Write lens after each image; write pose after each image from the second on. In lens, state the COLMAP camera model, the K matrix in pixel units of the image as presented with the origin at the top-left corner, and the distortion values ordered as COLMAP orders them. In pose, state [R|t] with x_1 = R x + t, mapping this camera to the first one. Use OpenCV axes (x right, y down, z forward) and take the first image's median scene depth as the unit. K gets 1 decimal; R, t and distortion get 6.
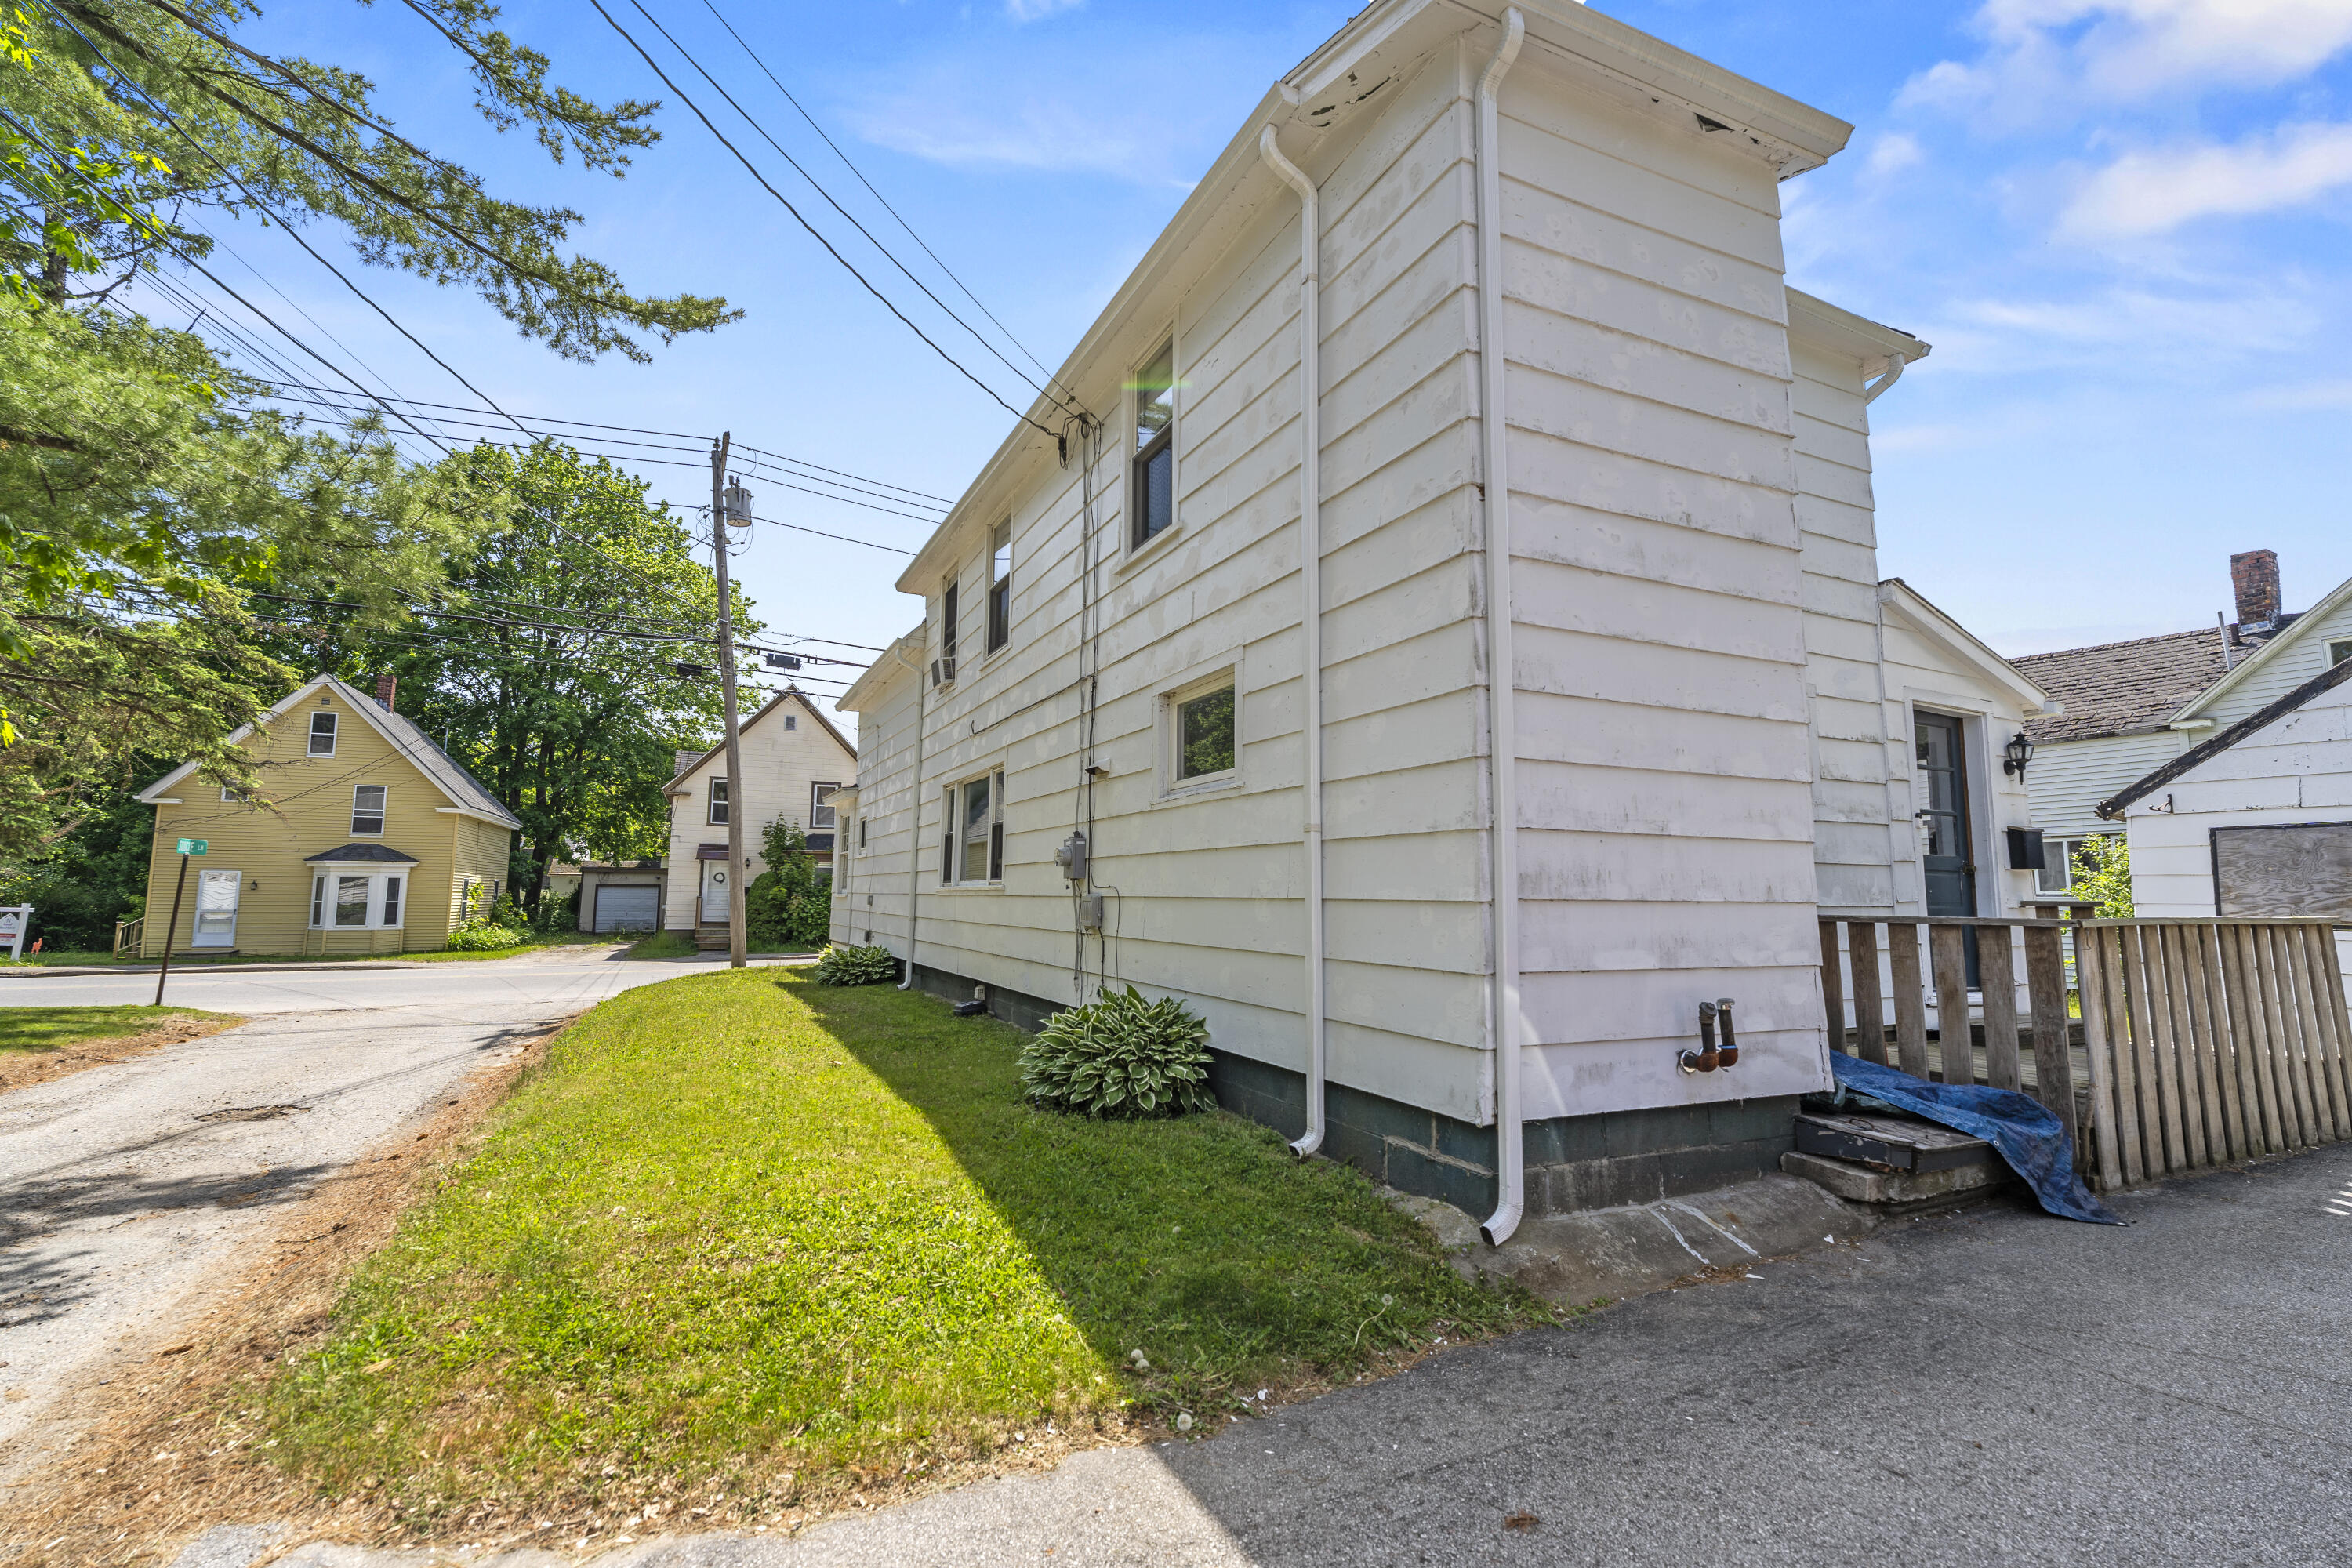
lens RADIAL K [[1059.0, 0, 1176.0], [0, 1059.0, 784.0], [0, 0, 1]] dist [0.001005, 0.000047]
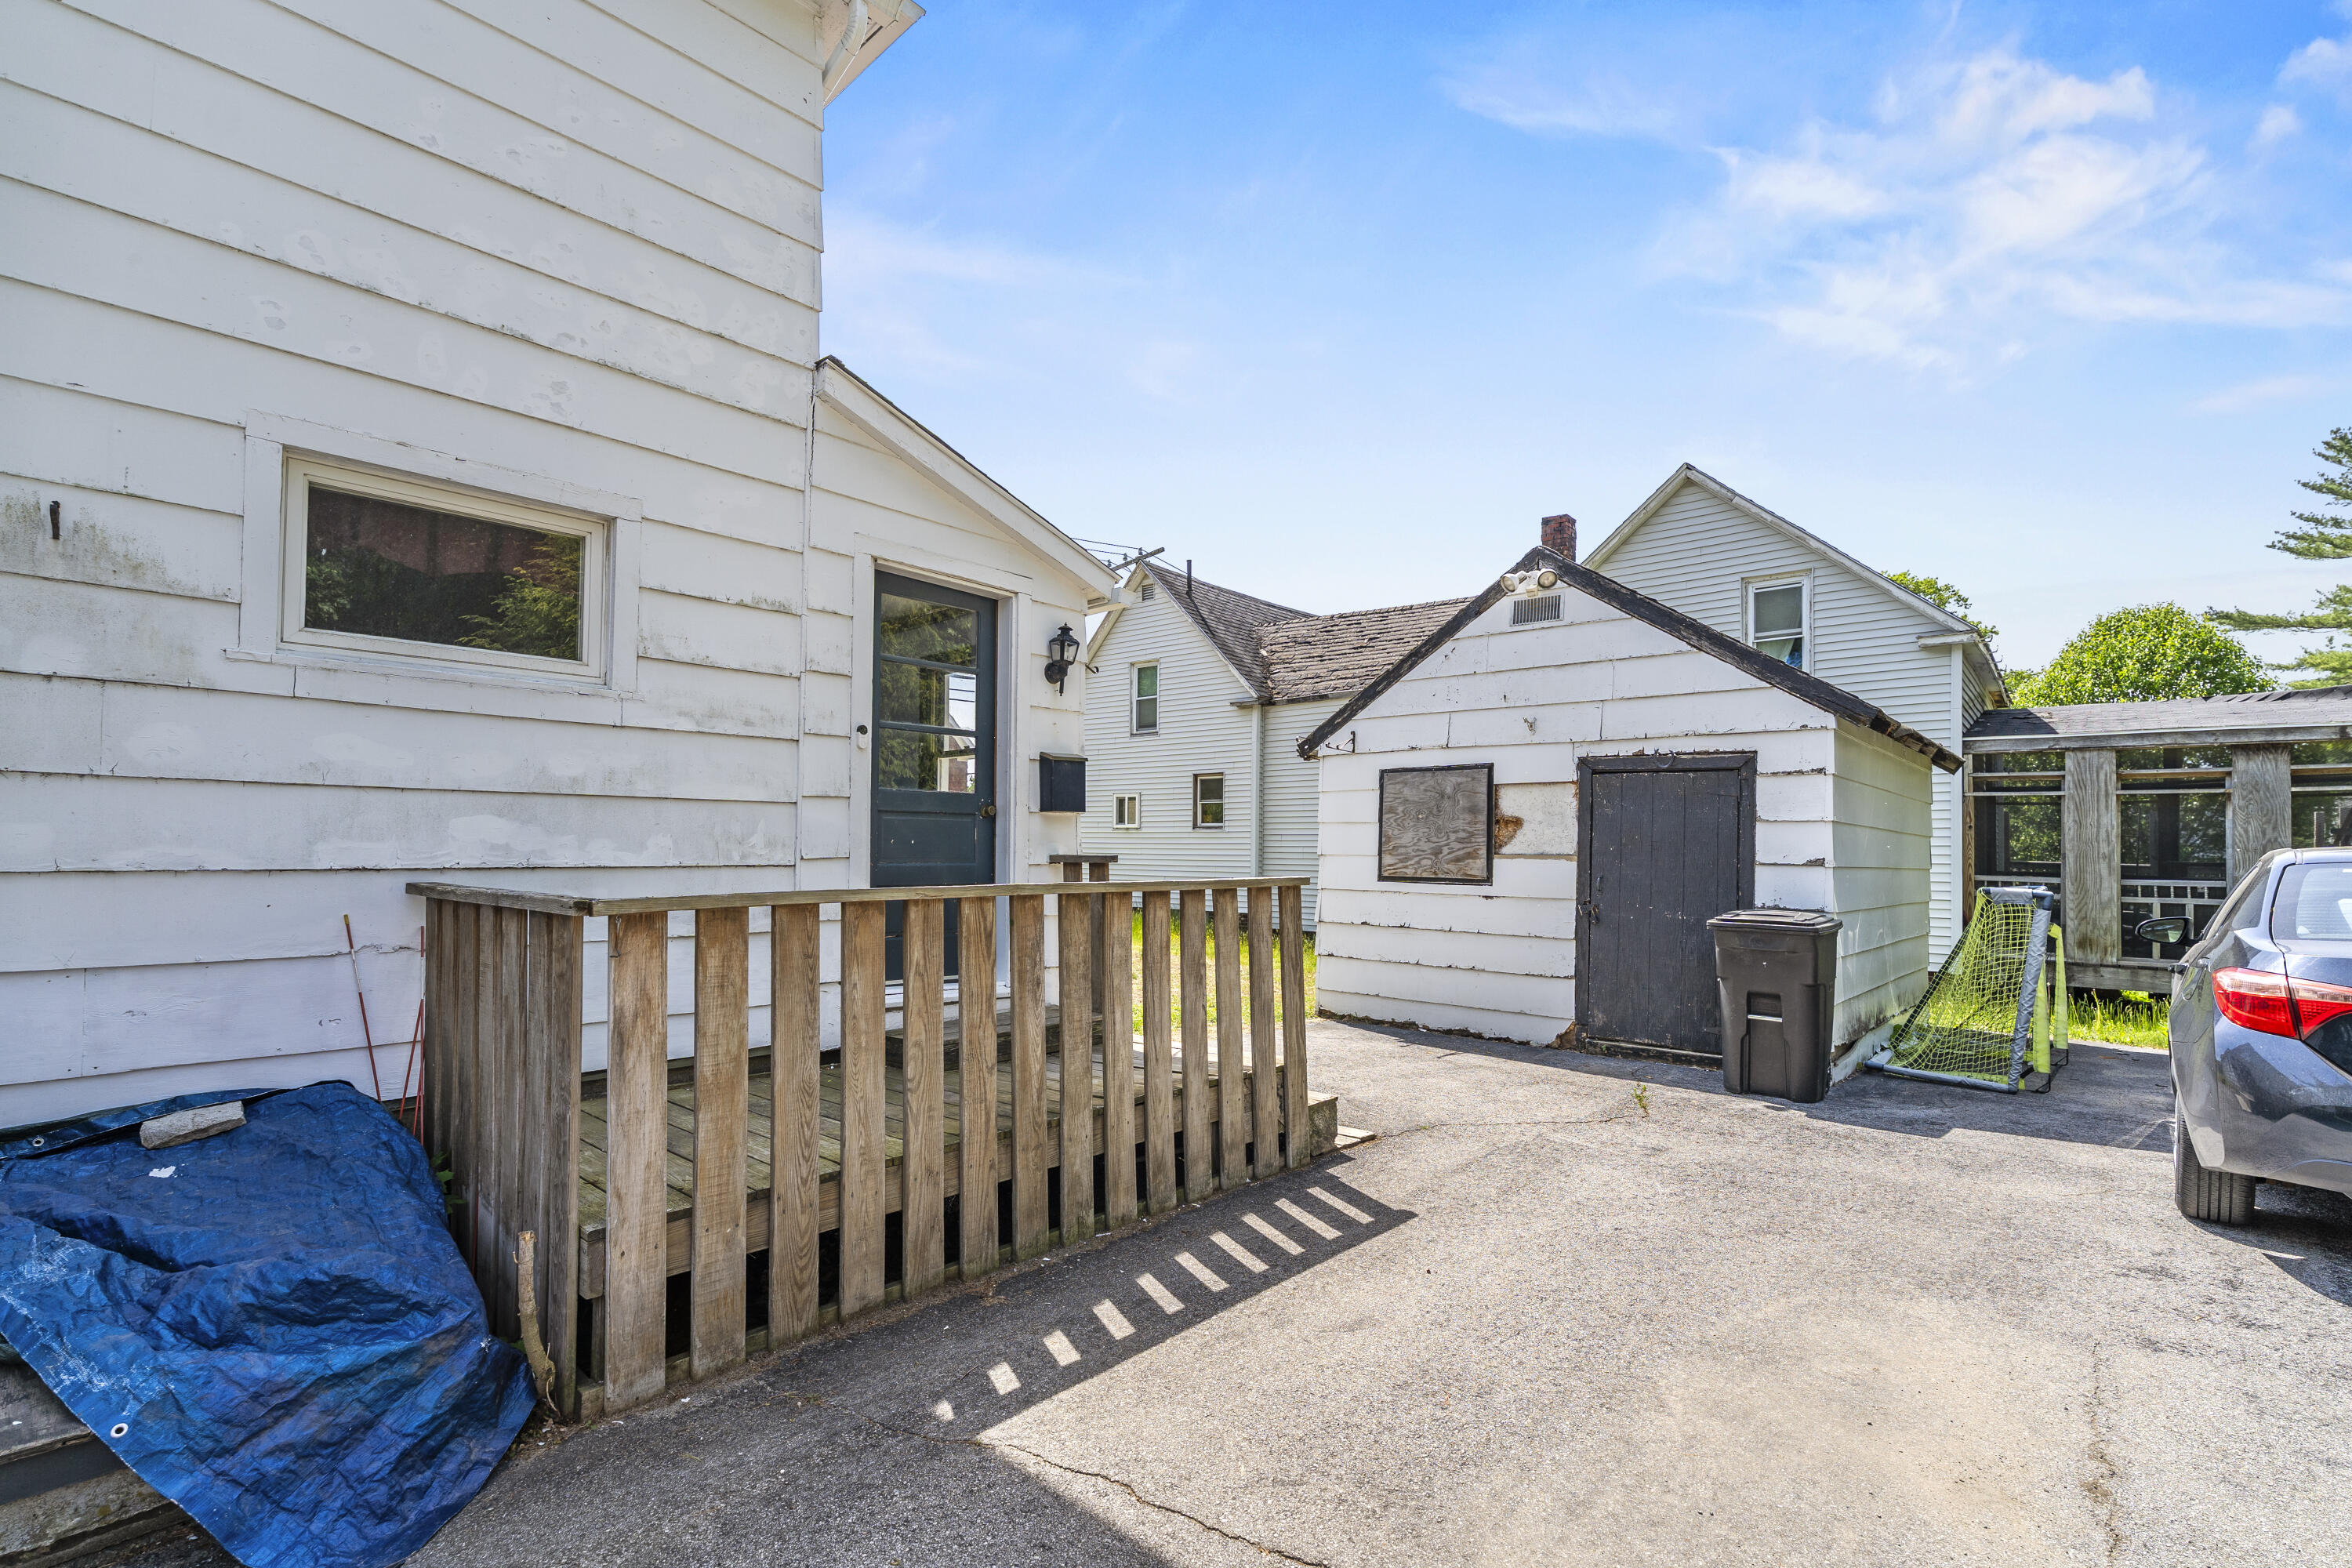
lens RADIAL K [[1096.1, 0, 1178.2], [0, 1096.1, 827.7], [0, 0, 1]] dist [-0.000839, 0.006853]
pose [[0.925920, 0.004344, 0.377695, 0.620737], [-0.038264, 0.995869, 0.082349, 0.027080], [-0.375777, -0.090701, 0.922261, 0.280953]]
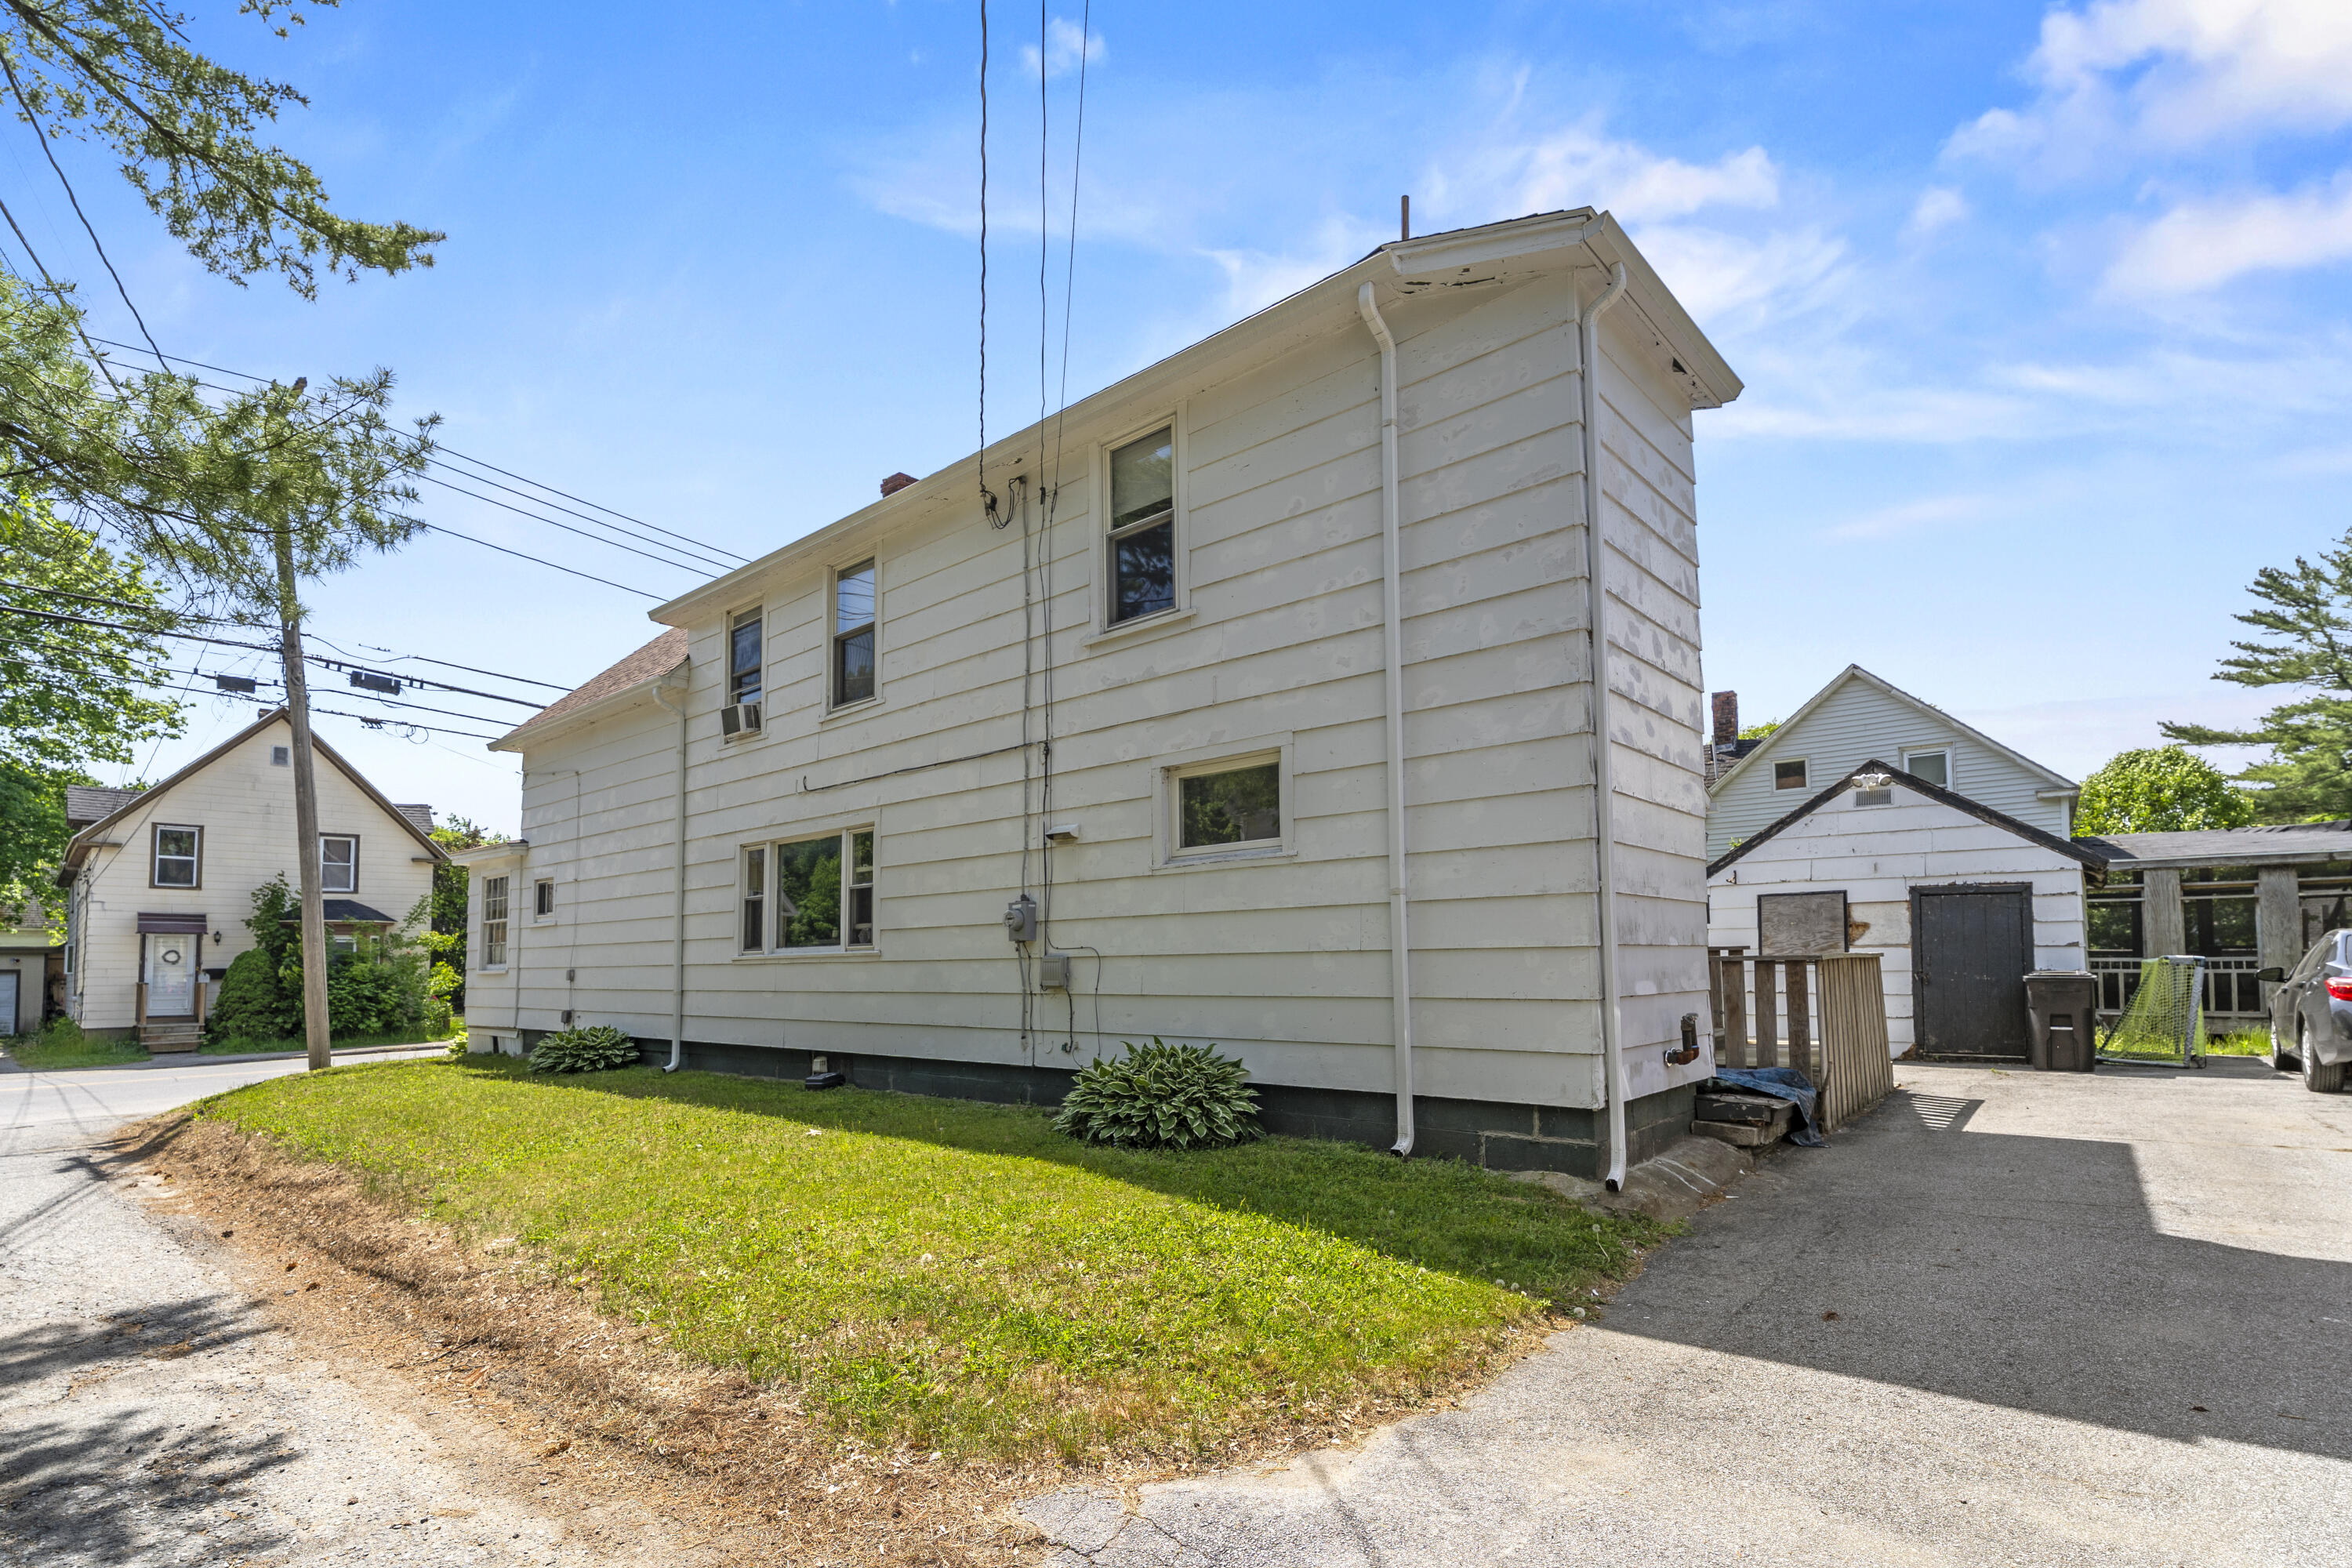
lens RADIAL K [[1104.6, 0, 1179.8], [0, 1104.6, 908.9], [0, 0, 1]] dist [-0.002911, -0.001257]
pose [[0.914777, -0.002429, 0.403951, -0.414391], [-0.019565, 0.998542, 0.050310, 0.001837], [-0.403484, -0.053925, 0.913396, -0.036841]]
